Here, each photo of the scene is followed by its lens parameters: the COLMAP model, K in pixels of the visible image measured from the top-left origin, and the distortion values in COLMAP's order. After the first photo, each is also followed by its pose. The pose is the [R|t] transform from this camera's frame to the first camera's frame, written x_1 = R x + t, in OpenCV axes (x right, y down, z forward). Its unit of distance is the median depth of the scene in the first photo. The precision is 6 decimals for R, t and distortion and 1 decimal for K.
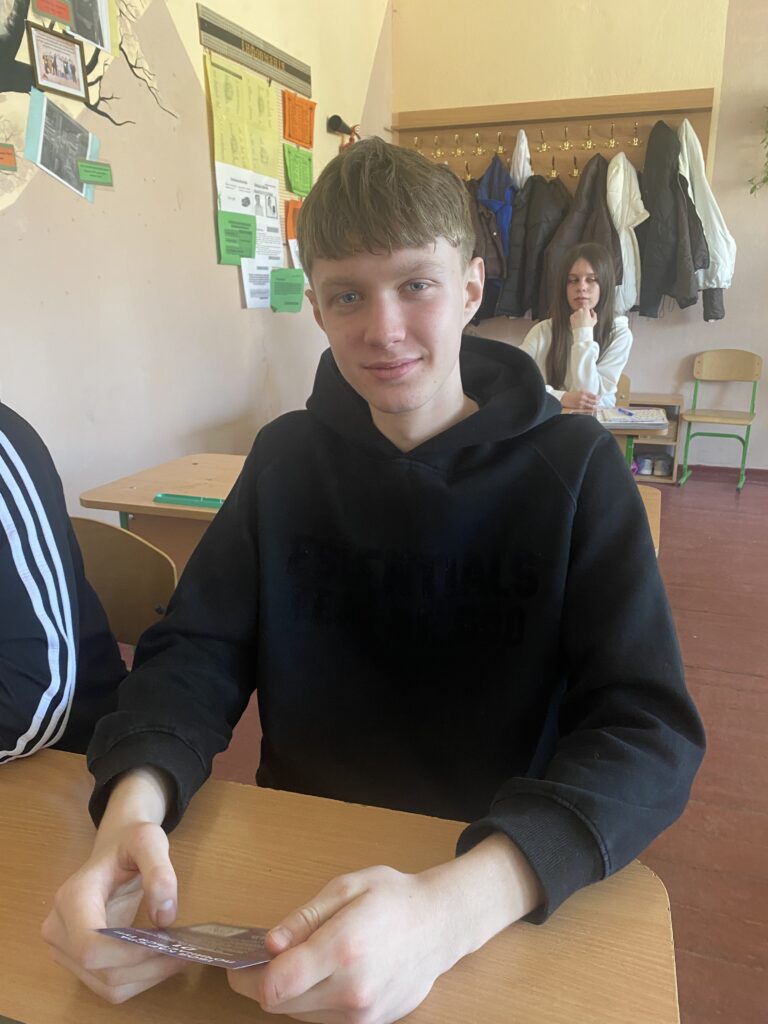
lens RADIAL K [[789.7, 0, 383.4], [0, 789.7, 511.4], [0, 0, 1]] dist [0.014806, 0.010458]
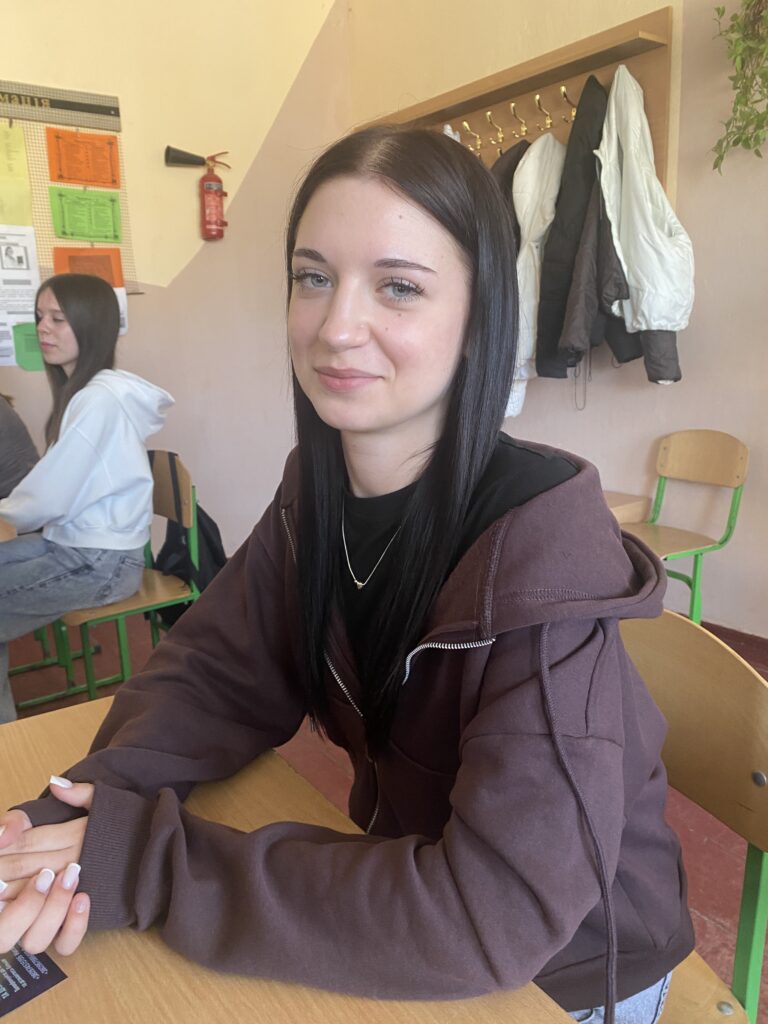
lens RADIAL K [[789.7, 0, 383.9], [0, 789.7, 511.7], [0, 0, 1]] dist [0.014806, 0.010458]
pose [[0.828235, 0.098097, -0.551728, 0.679427], [-0.129140, 0.991471, -0.017577, -0.123777], [0.545298, 0.085808, 0.833839, 0.458028]]
